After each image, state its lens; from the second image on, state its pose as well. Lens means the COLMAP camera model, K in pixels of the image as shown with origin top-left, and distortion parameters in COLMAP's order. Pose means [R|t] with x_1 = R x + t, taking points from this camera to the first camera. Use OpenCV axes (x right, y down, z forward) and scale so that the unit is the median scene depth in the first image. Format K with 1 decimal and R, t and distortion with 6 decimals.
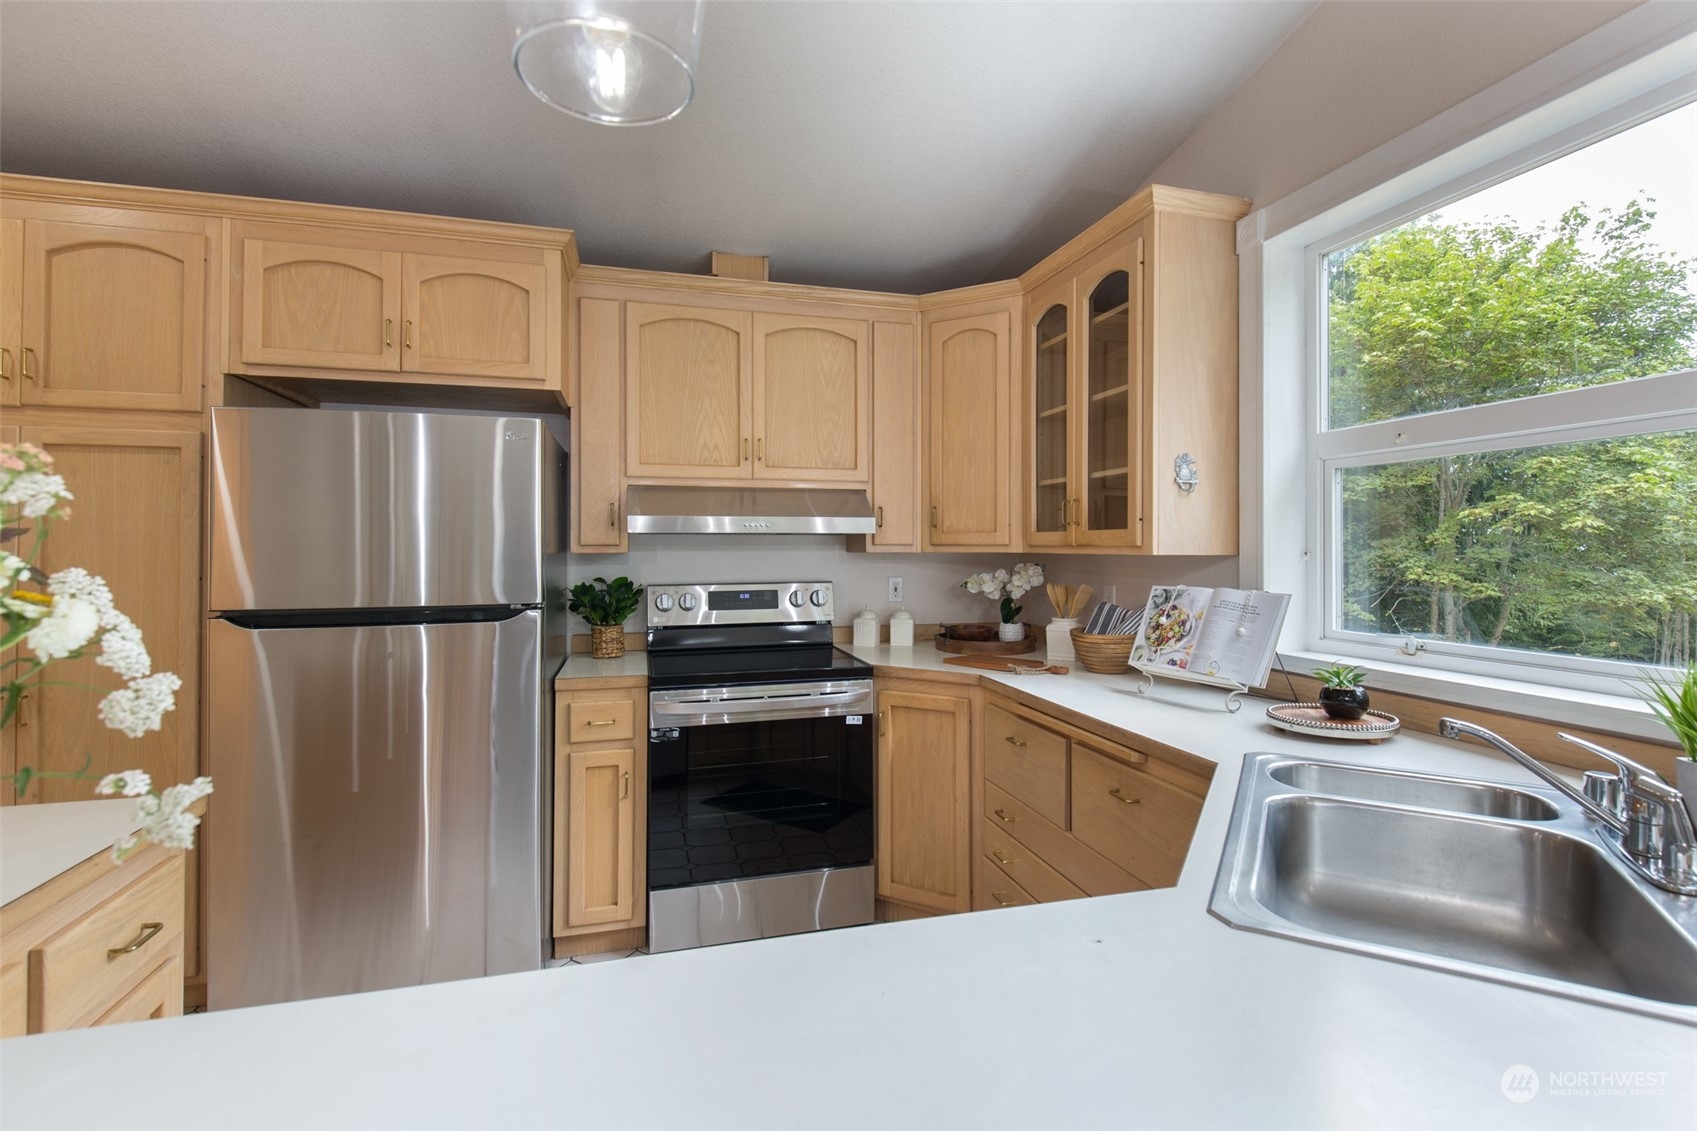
lens RADIAL K [[782.3, 0, 871.7], [0, 782.3, 539.8], [0, 0, 1]] dist [0.008389, -0.008796]
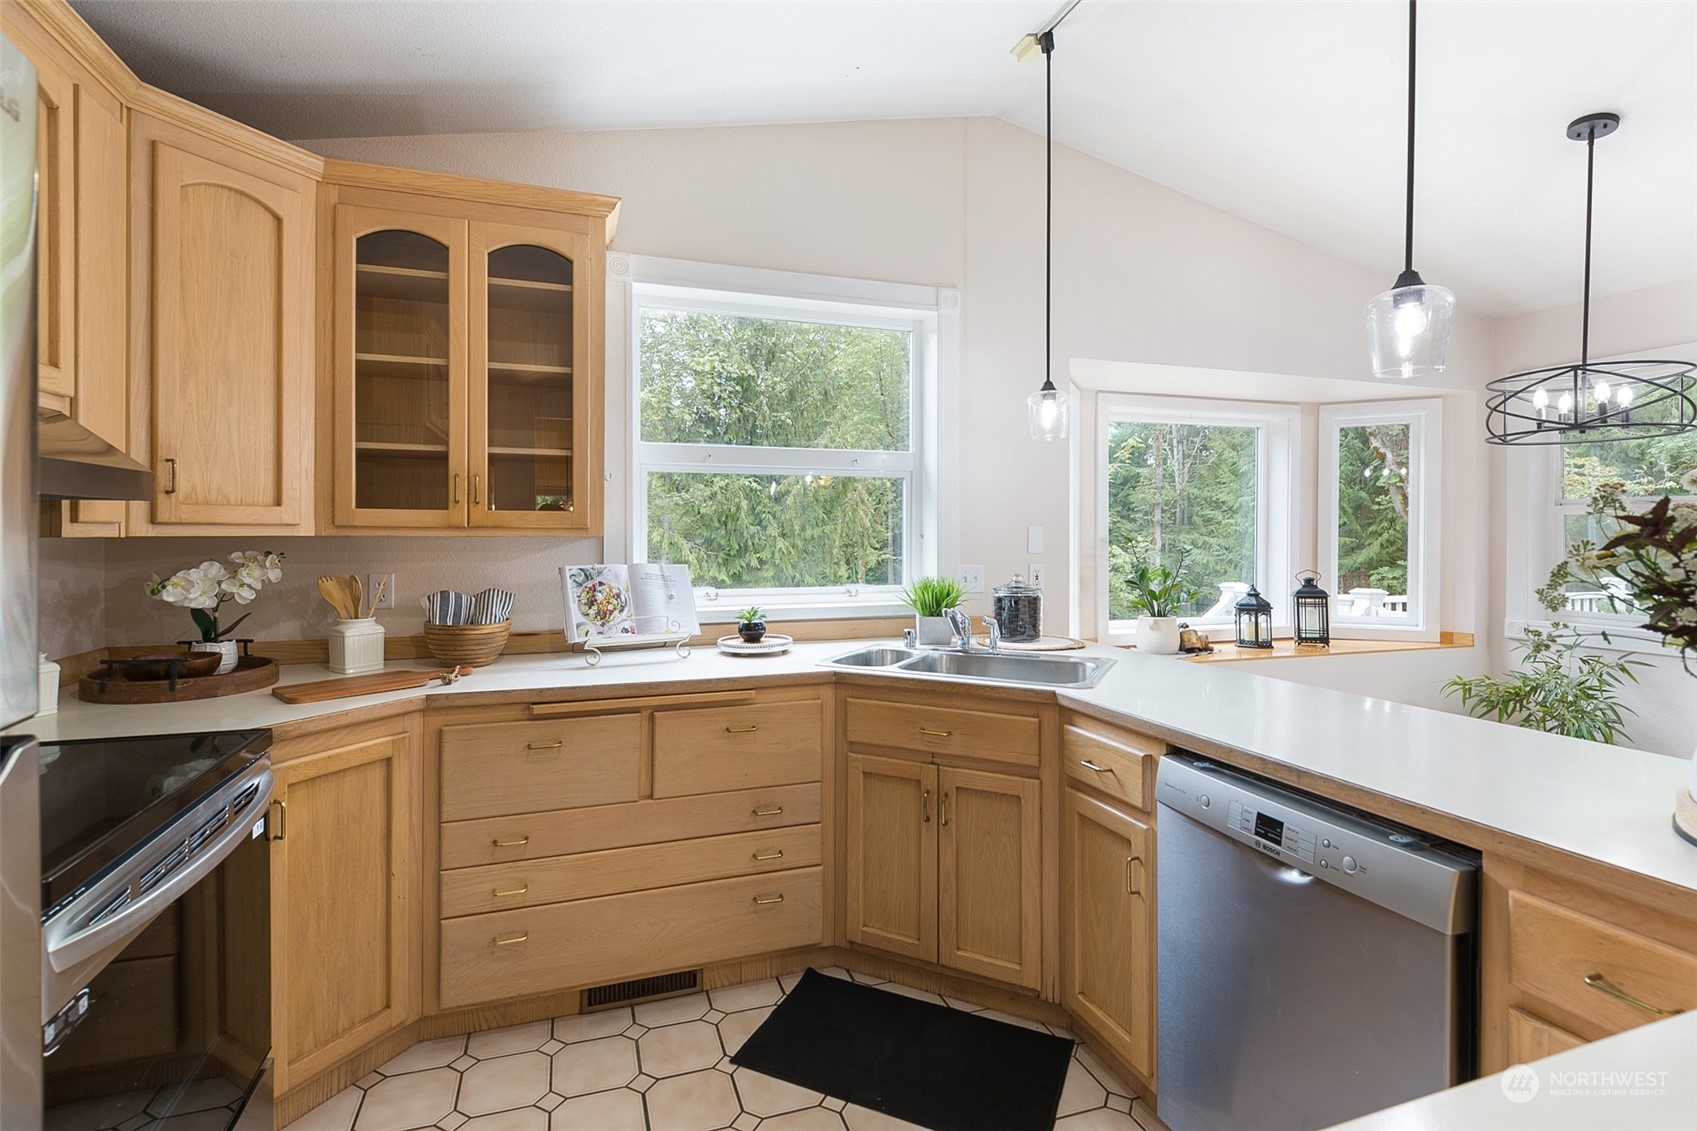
lens RADIAL K [[782.3, 0, 862.8], [0, 782.3, 539.8], [0, 0, 1]] dist [0.008389, -0.008796]
pose [[-0.062822, -0.010922, 0.997965, -0.500361], [-0.011674, 0.999880, 0.010208, 0.006096], [-0.997956, -0.011009, -0.062941, 0.477249]]
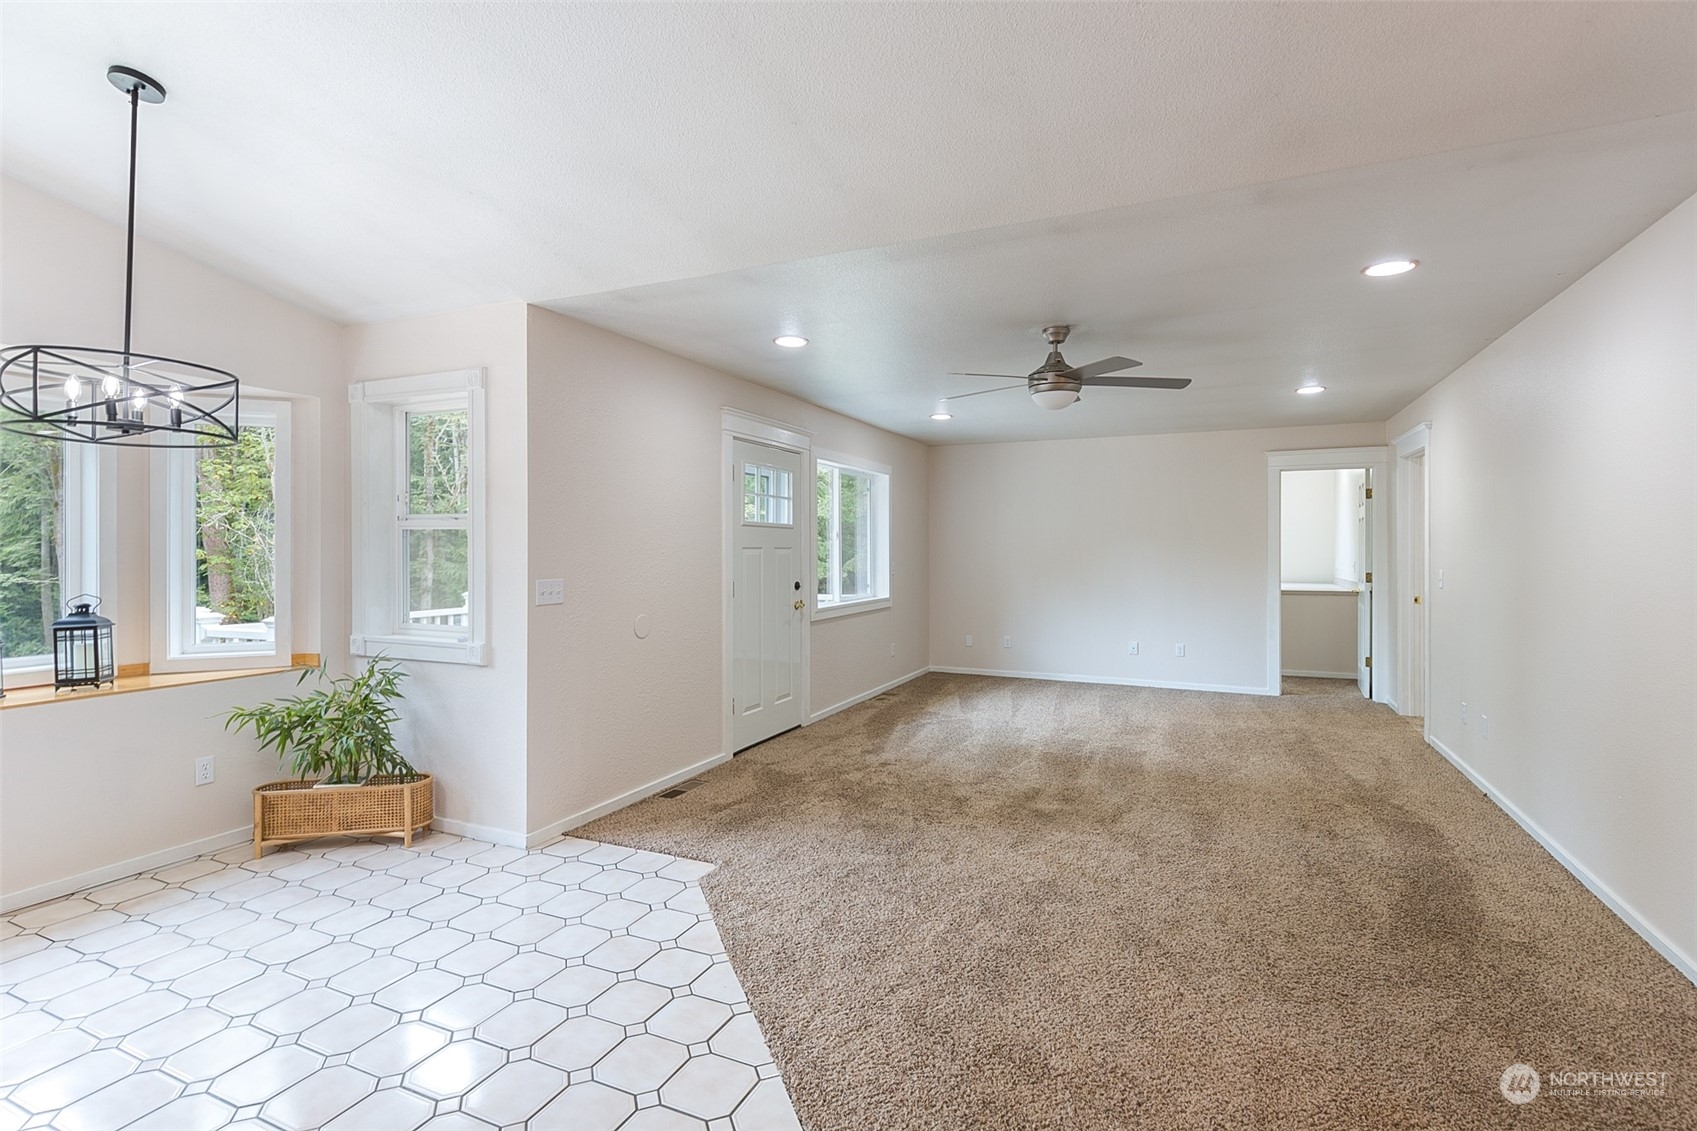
lens RADIAL K [[782.3, 0, 858.5], [0, 782.3, 557.9], [0, 0, 1]] dist [0.008389, -0.008796]
pose [[-0.753477, -0.011680, 0.657370, -0.683641], [-0.007980, 0.999931, 0.008619, -0.003123], [-0.657426, 0.001248, -0.753518, -0.164806]]
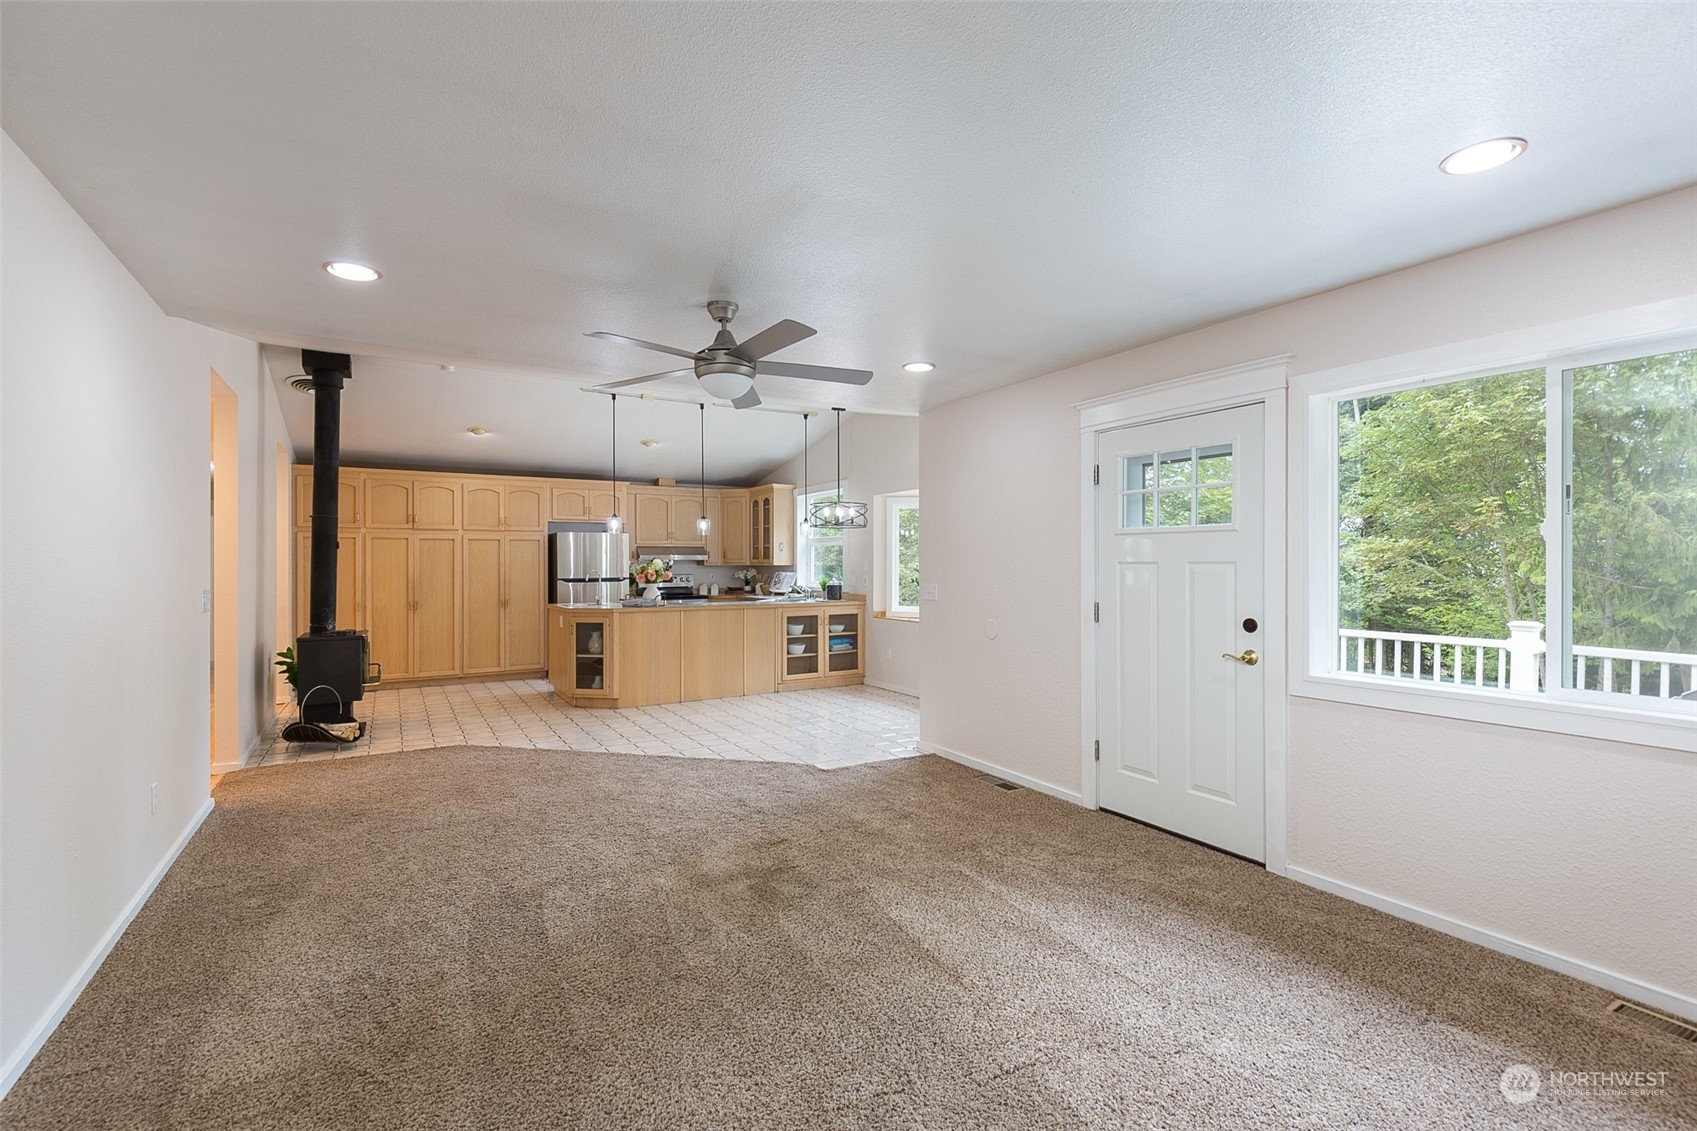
lens RADIAL K [[782.3, 0, 843.7], [0, 782.3, 563.2], [0, 0, 1]] dist [0.008389, -0.008796]
pose [[0.975488, -0.003585, 0.220025, -0.164198], [0.001844, 0.999965, 0.008119, -0.019347], [-0.220047, -0.007514, 0.975460, -2.450029]]
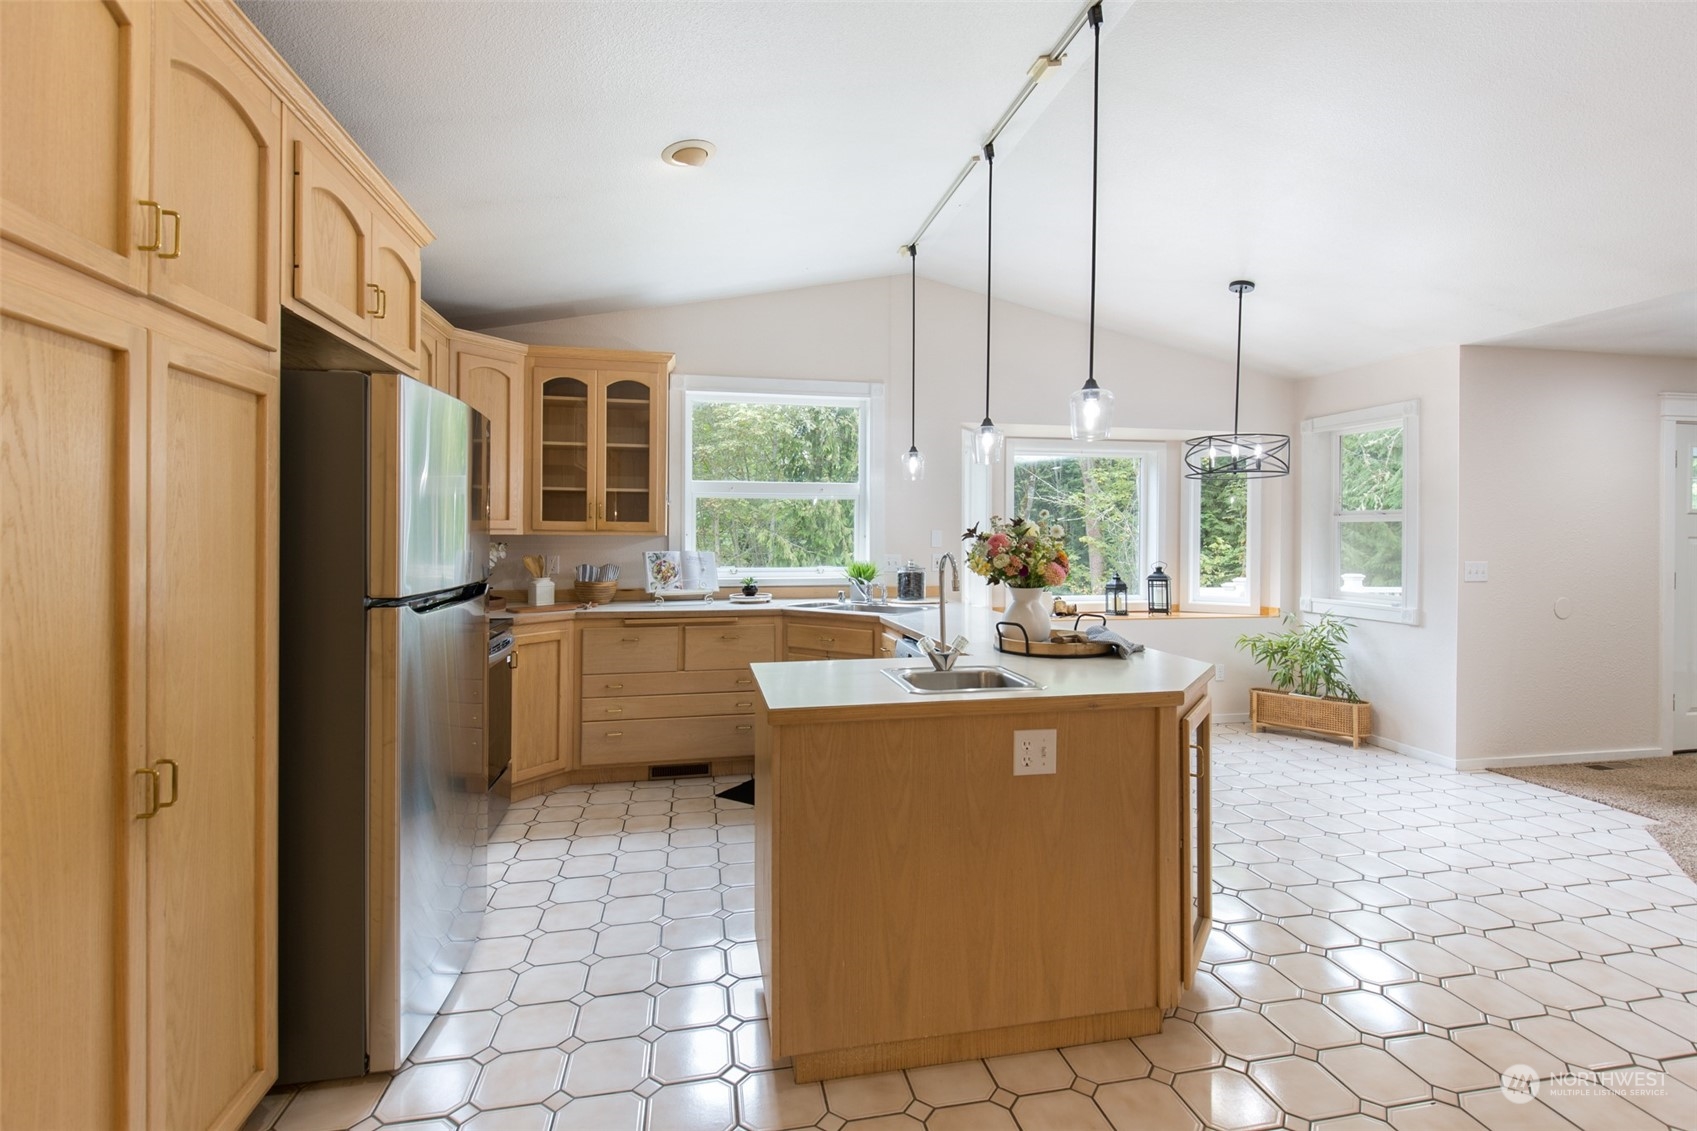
lens RADIAL K [[782.3, 0, 863.8], [0, 782.3, 537.9], [0, 0, 1]] dist [0.008389, -0.008796]
pose [[0.087216, -0.007167, 0.996164, -1.067468], [-0.014130, 0.999865, 0.008431, 0.000927], [-0.996089, -0.014811, 0.087103, 0.215113]]
